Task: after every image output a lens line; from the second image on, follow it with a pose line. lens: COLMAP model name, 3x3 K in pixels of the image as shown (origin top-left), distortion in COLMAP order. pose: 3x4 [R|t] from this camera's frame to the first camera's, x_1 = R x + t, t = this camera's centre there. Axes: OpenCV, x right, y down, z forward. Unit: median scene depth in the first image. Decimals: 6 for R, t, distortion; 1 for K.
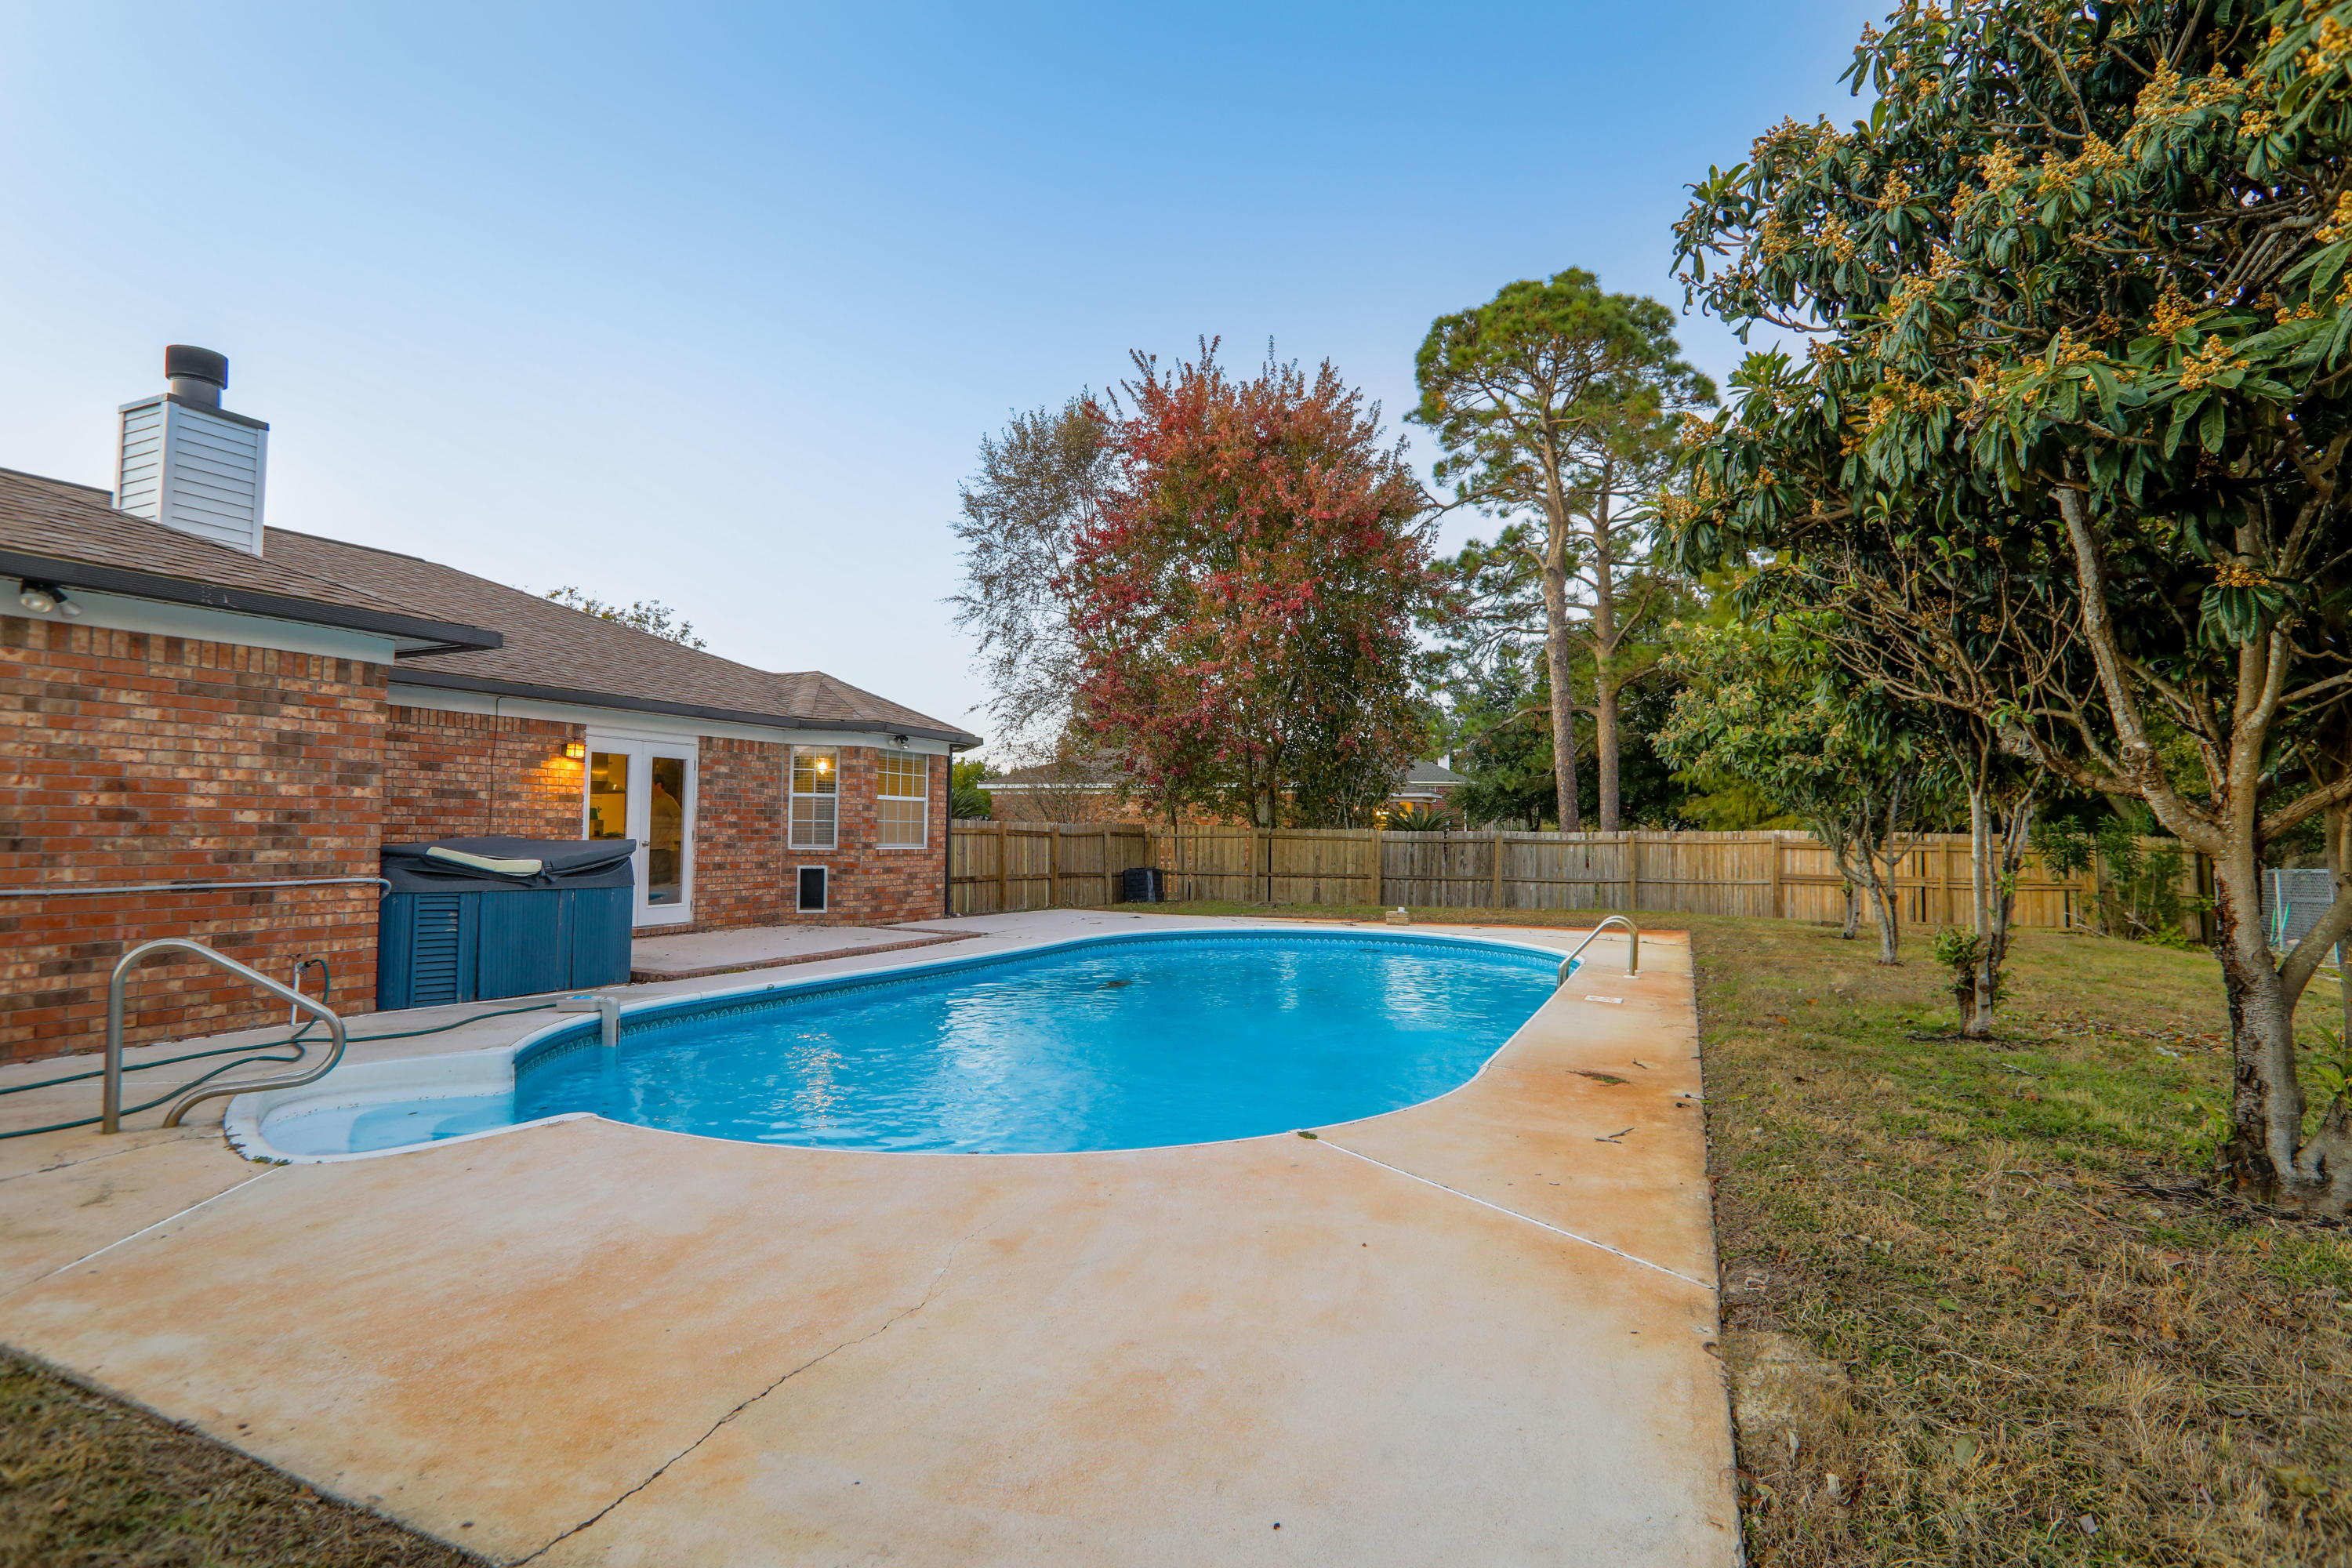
lens RADIAL K [[1126.6, 0, 1176.0], [0, 1126.6, 784.0], [0, 0, 1]] dist [-0.001258, -0.000115]
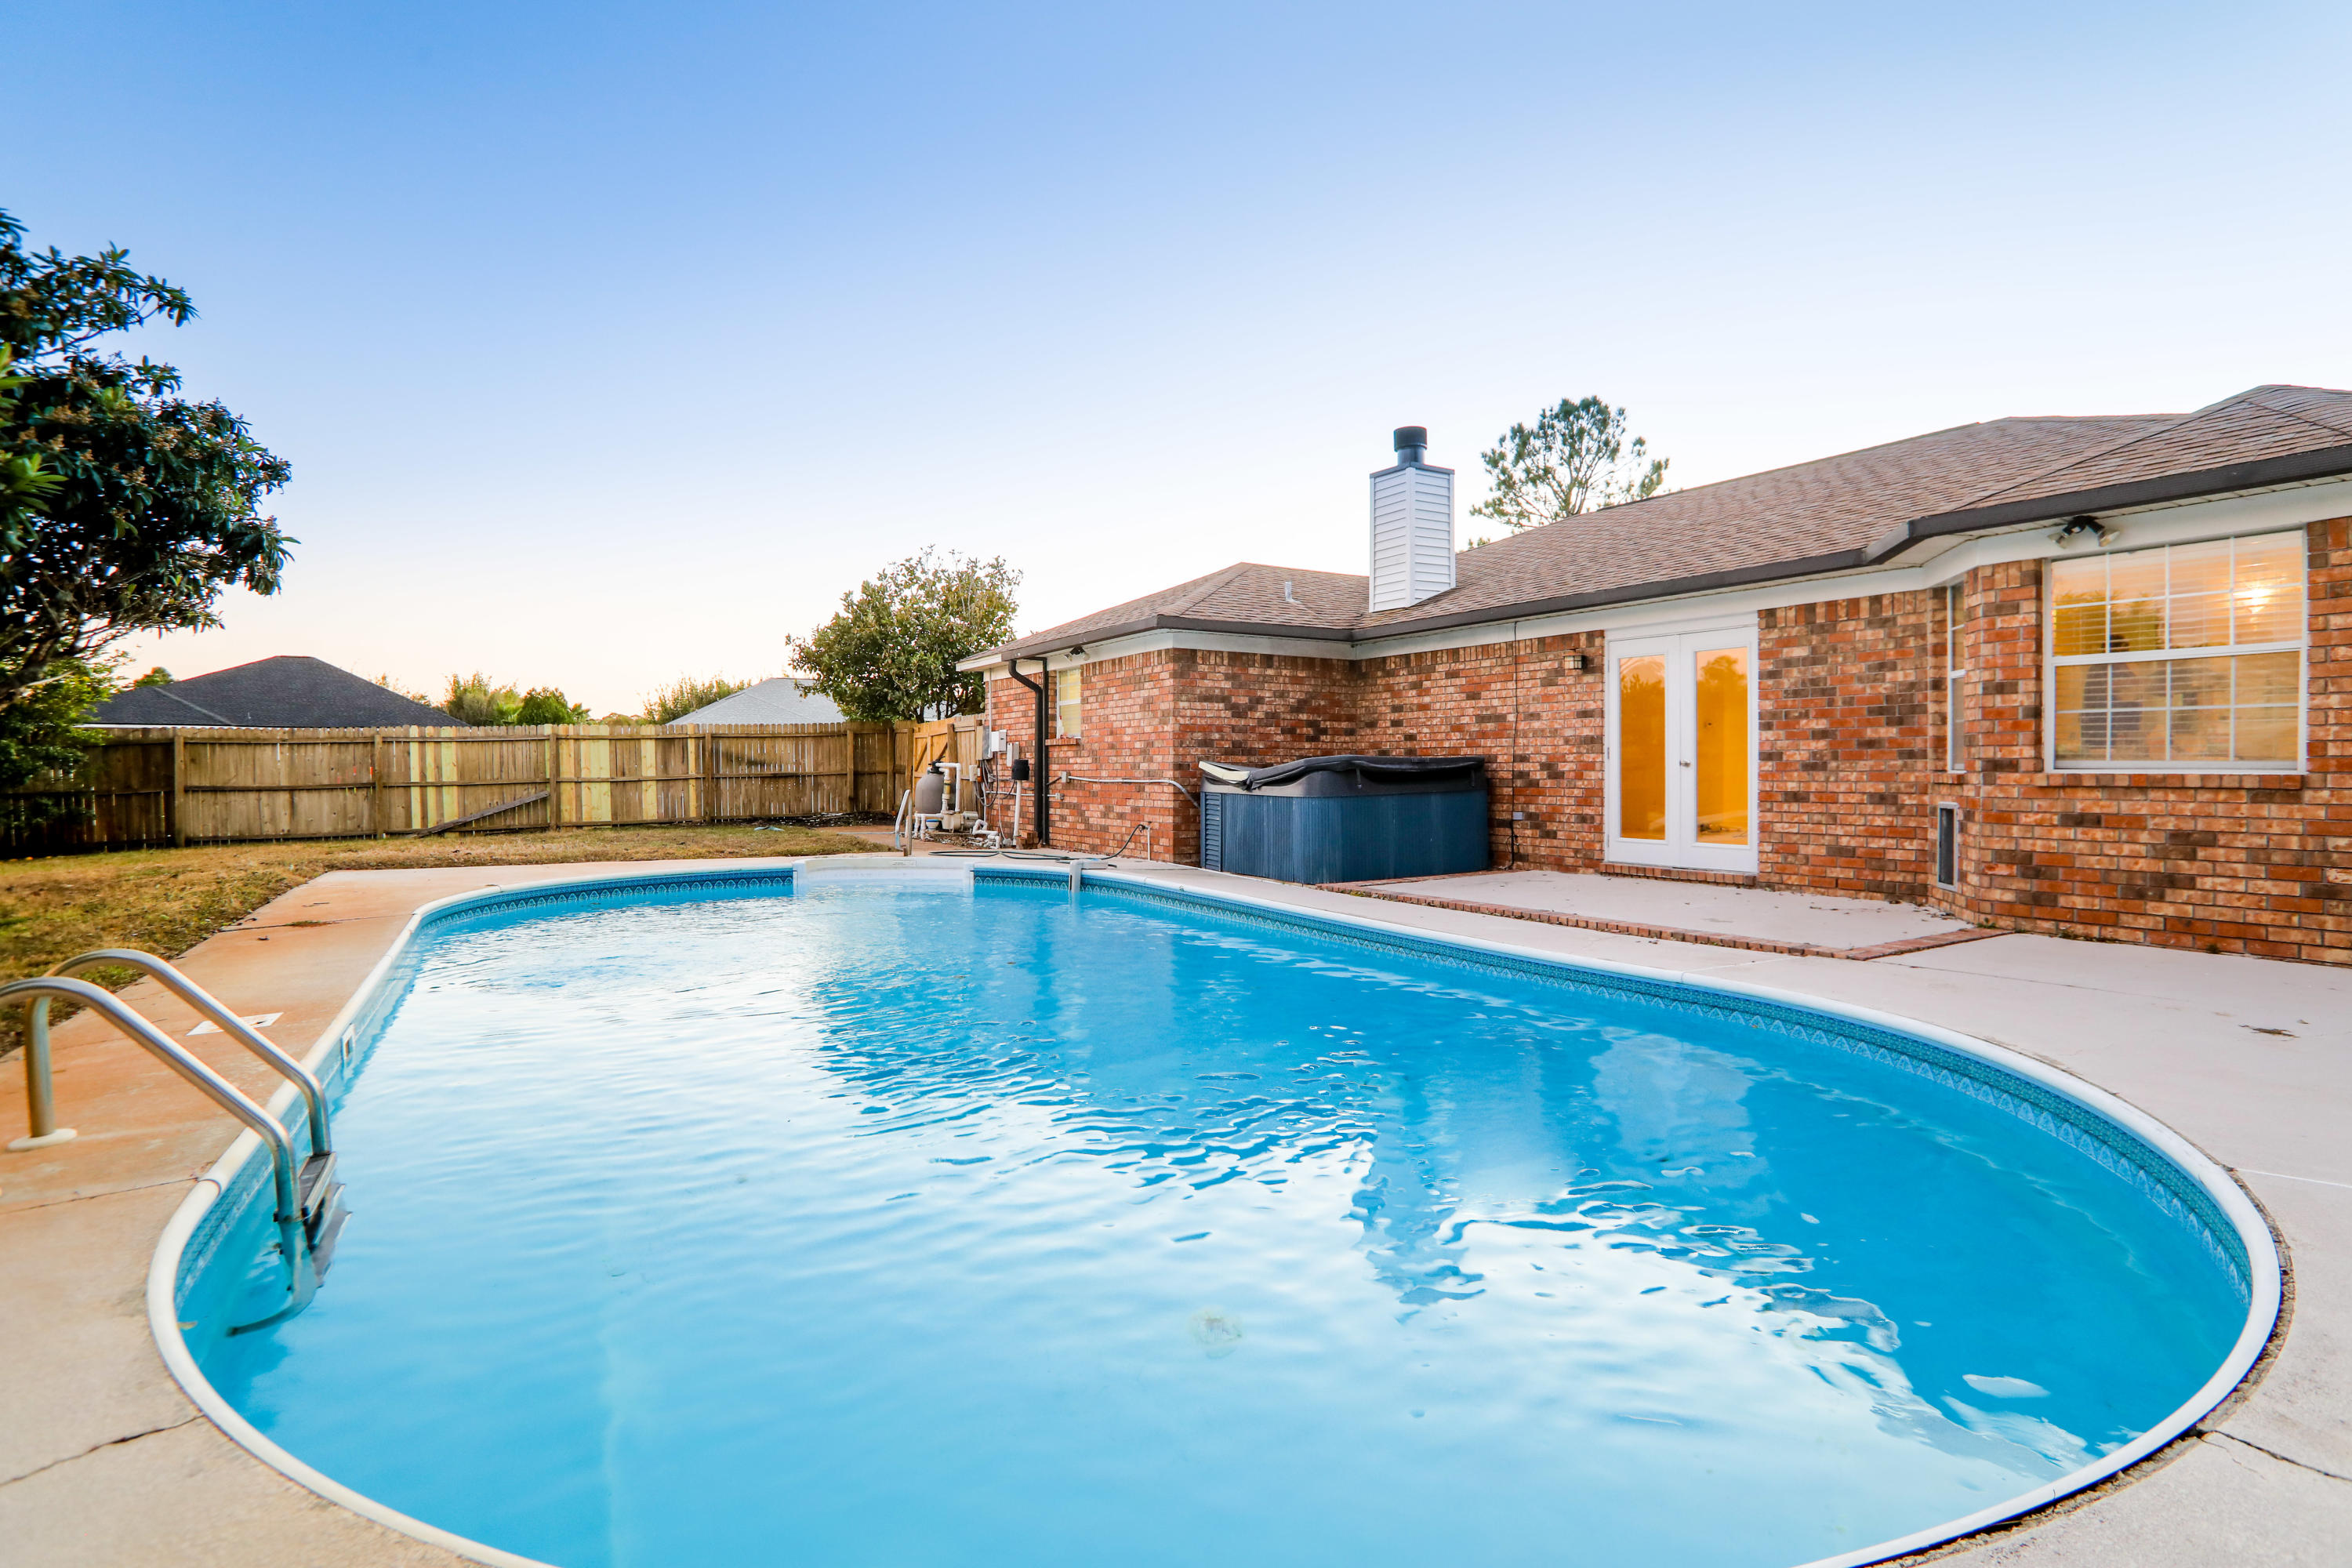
lens RADIAL K [[1126.6, 0, 1176.0], [0, 1126.6, 784.0], [0, 0, 1]] dist [-0.001258, -0.000115]
pose [[-0.541307, -0.000543, -0.840825, 0.415545], [0.029706, 0.999363, -0.019770, 0.077883], [0.840300, -0.035679, -0.540946, 1.211363]]
